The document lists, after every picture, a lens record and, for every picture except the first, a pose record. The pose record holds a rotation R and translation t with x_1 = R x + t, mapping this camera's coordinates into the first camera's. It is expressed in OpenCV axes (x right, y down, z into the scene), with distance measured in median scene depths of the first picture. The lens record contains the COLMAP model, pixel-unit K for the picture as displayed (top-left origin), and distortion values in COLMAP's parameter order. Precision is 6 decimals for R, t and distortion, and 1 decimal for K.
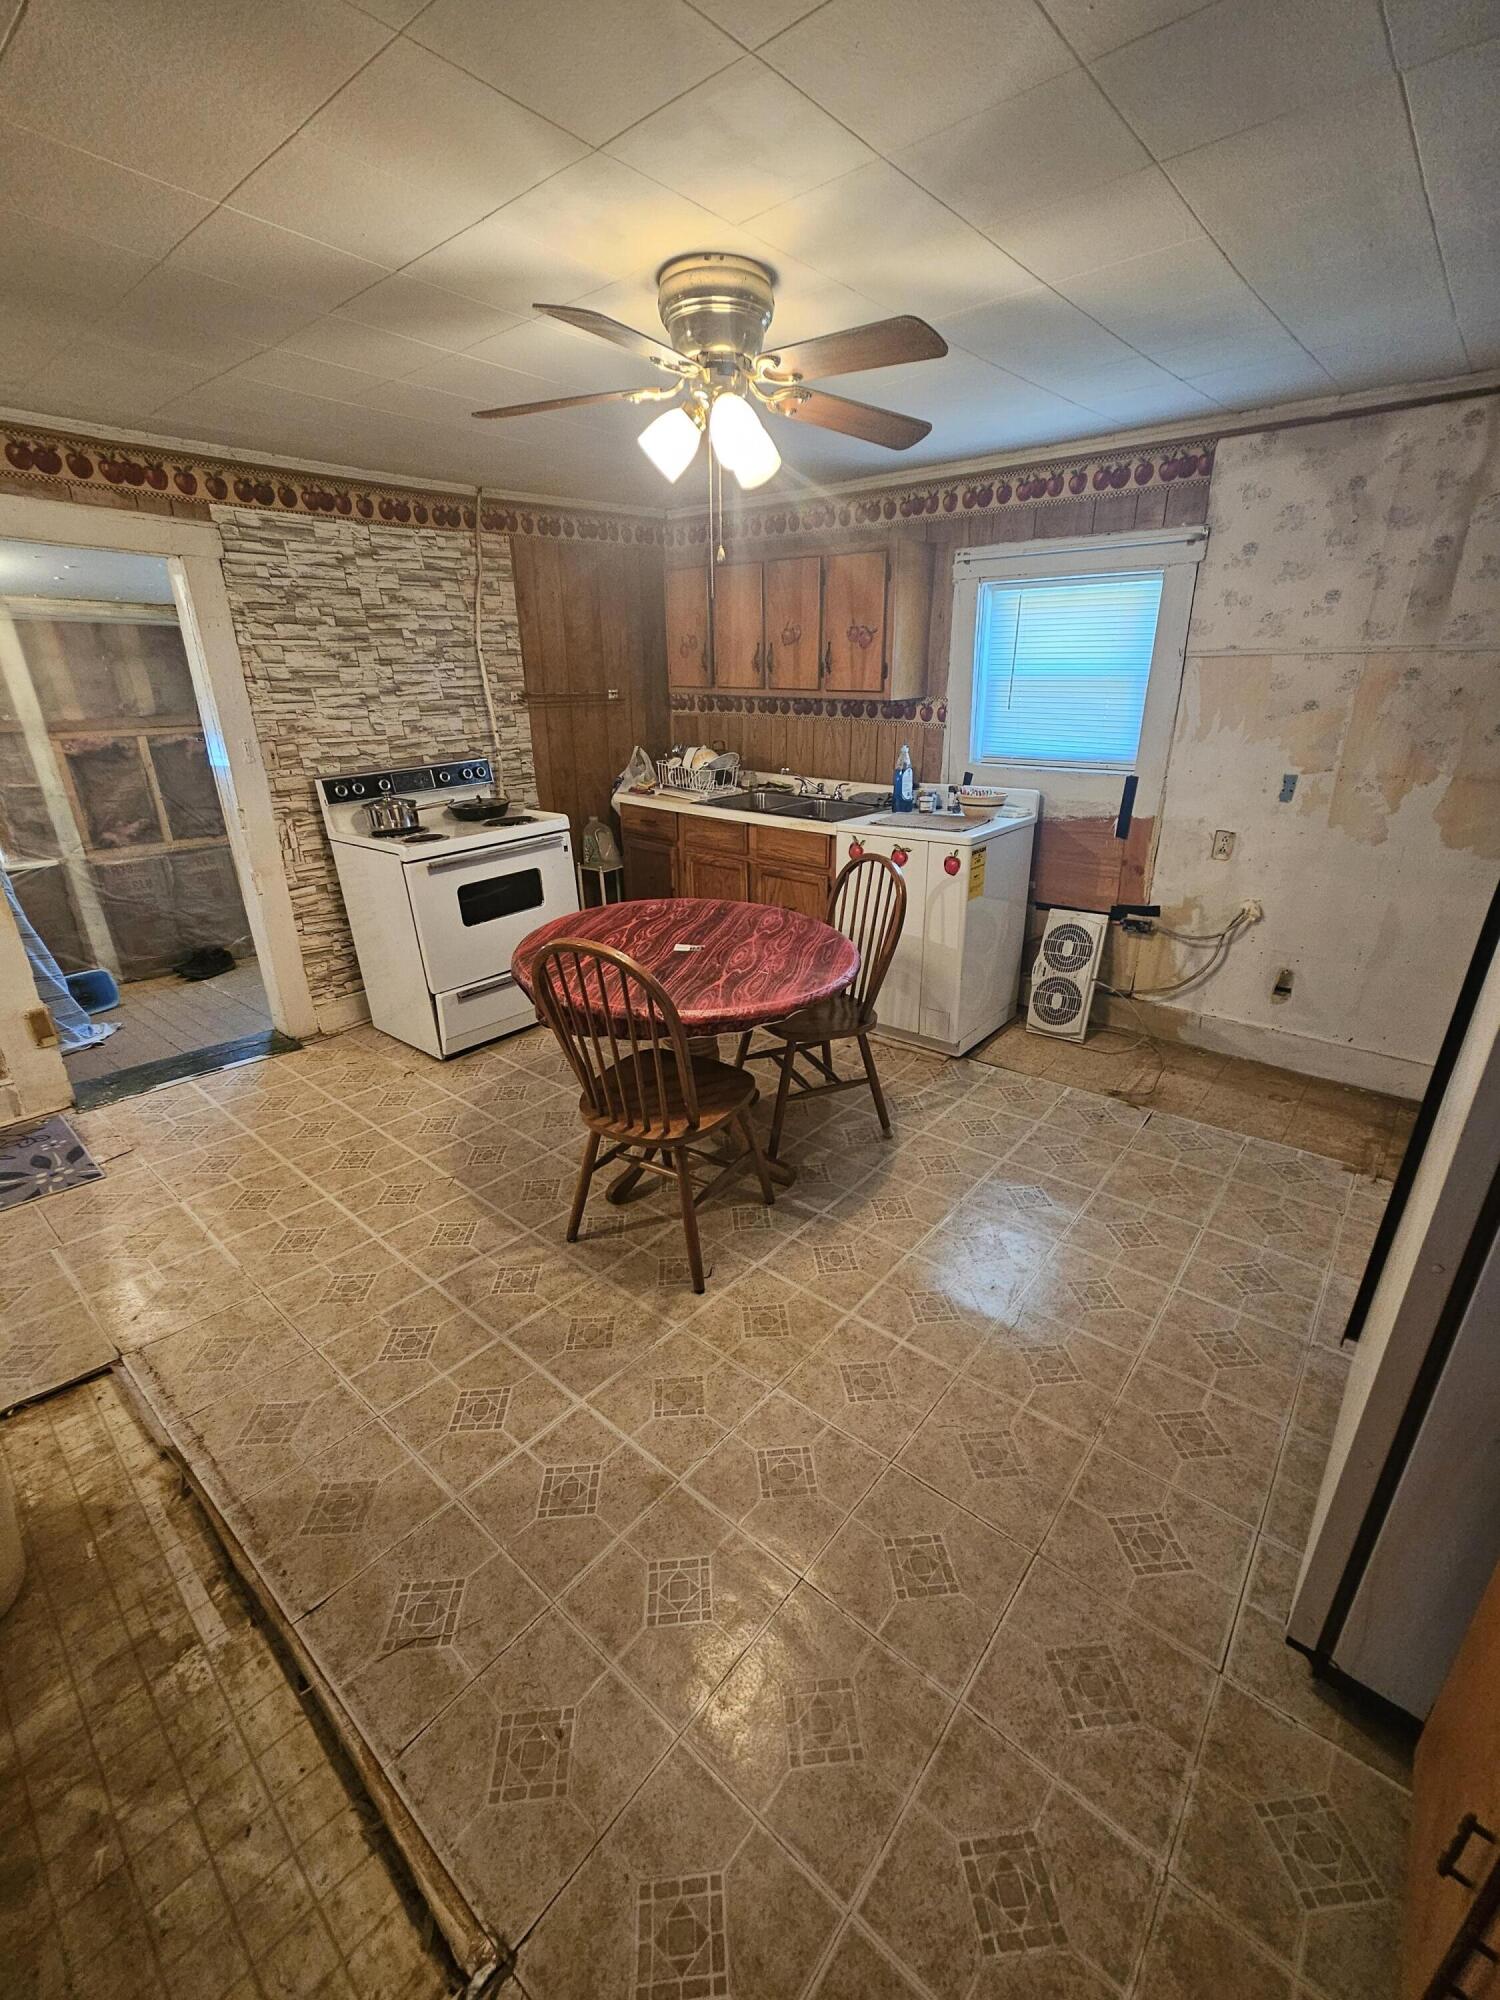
lens RADIAL K [[819.8, 0, 764.4], [0, 819.8, 1000.5], [0, 0, 1]] dist [0.000028, -0.000134]
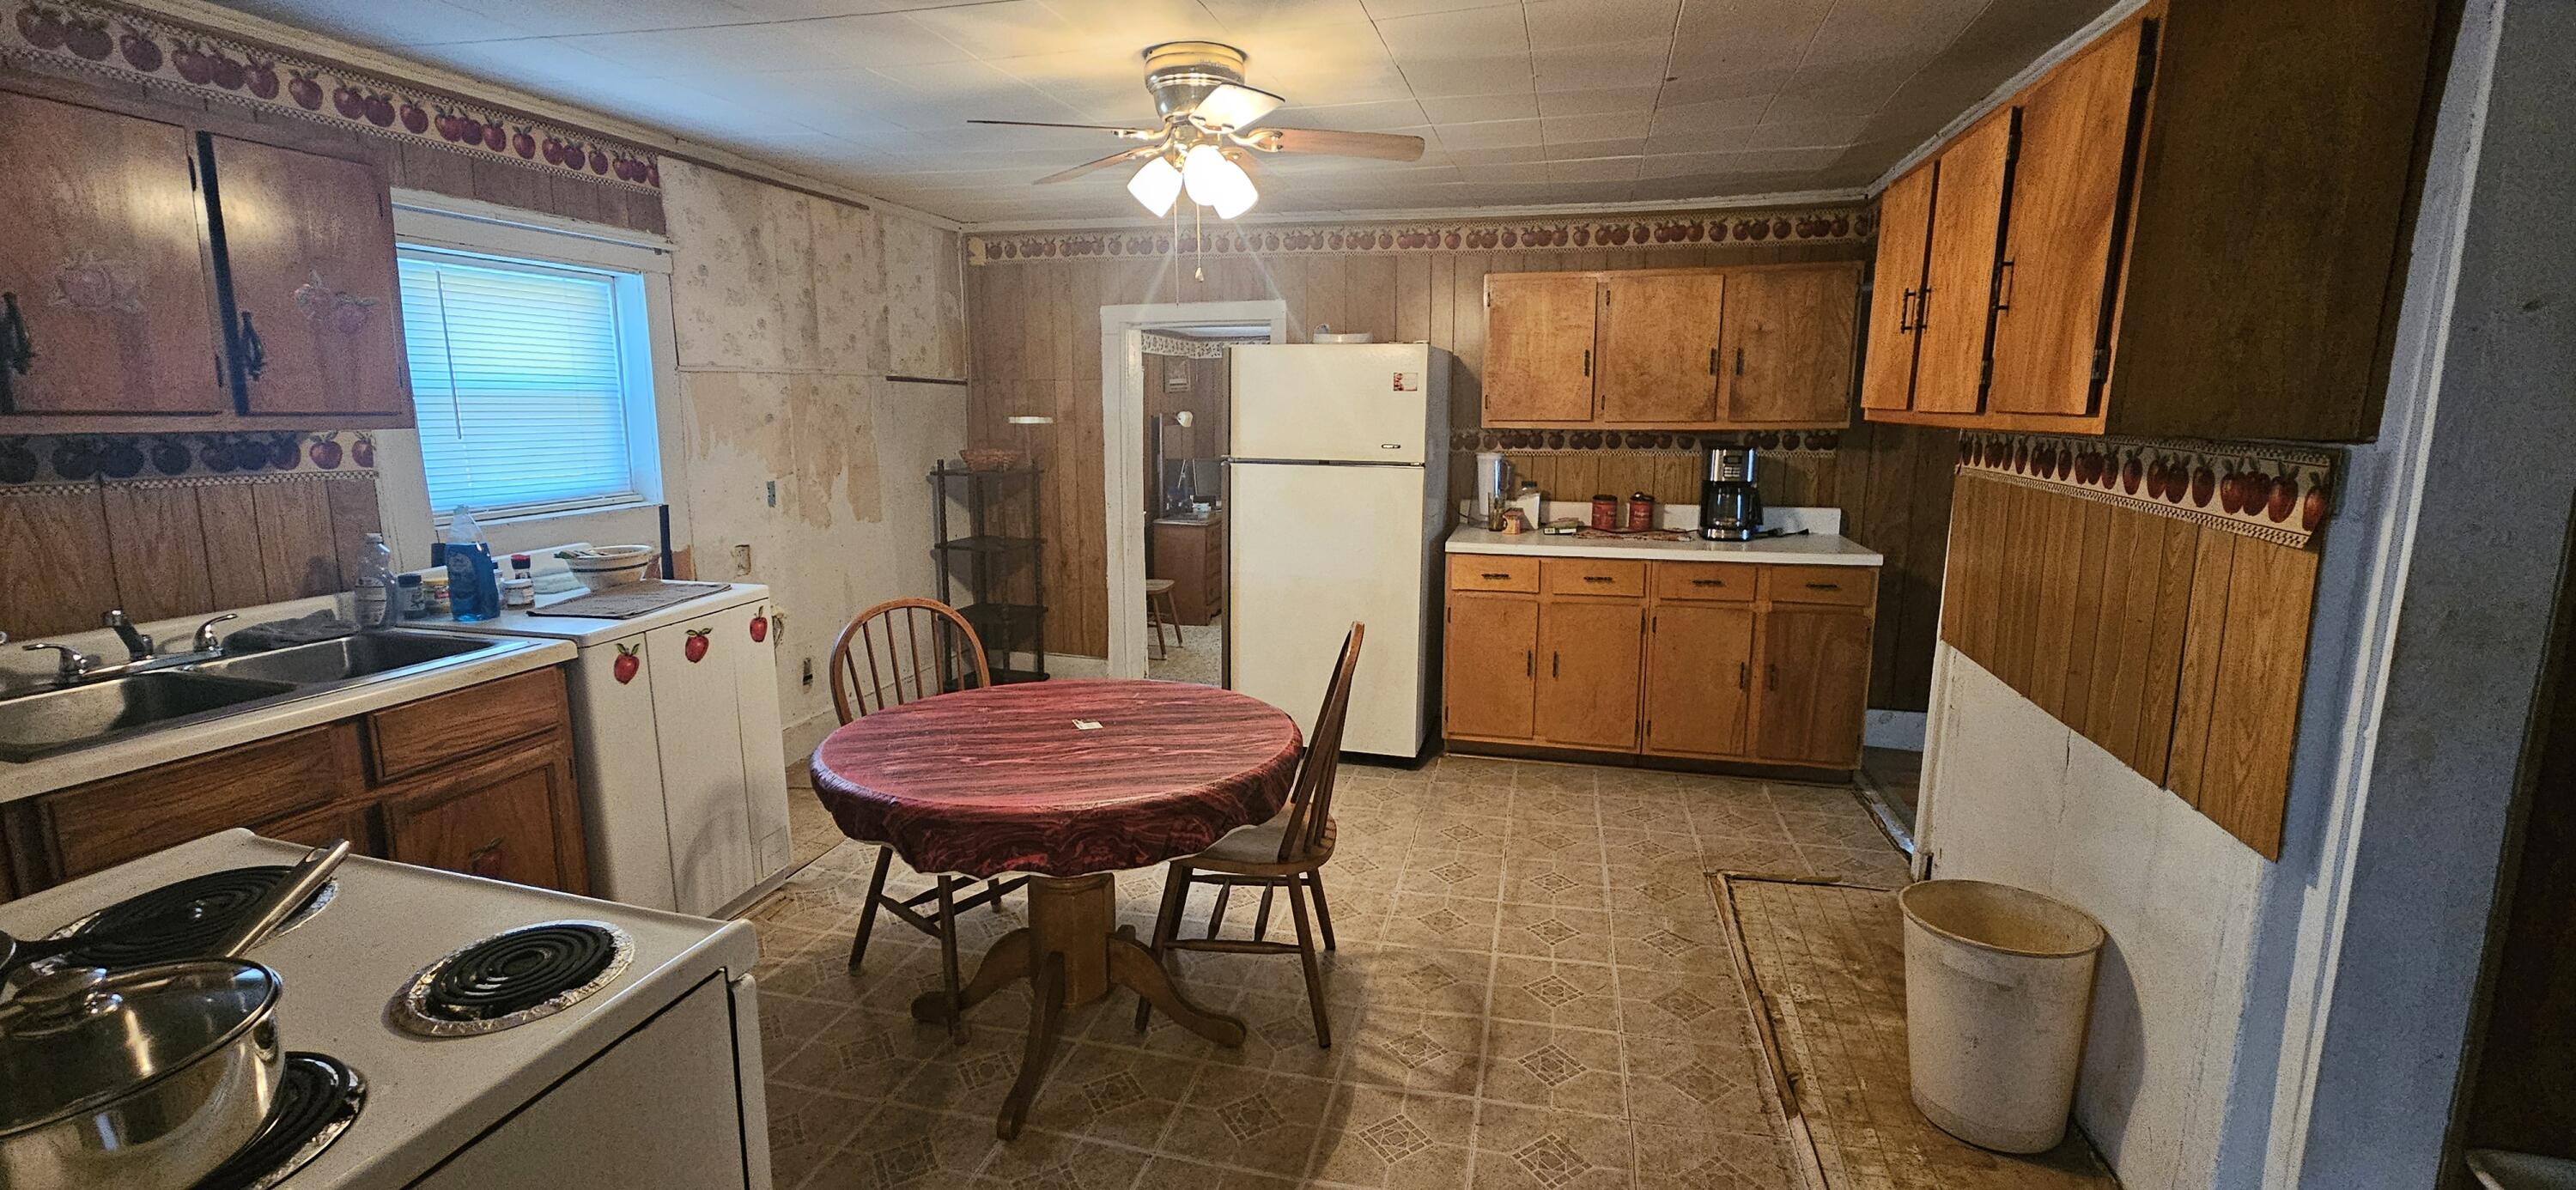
lens RADIAL K [[1055.1, 0, 1286.7], [0, 1055.1, 576.3], [0, 0, 1]] dist [0.002334, -0.000208]
pose [[-0.421728, -0.145435, 0.894983, -0.781610], [0.338493, 0.890441, 0.304200, -0.321173], [-0.841170, 0.431235, -0.326295, 0.850952]]
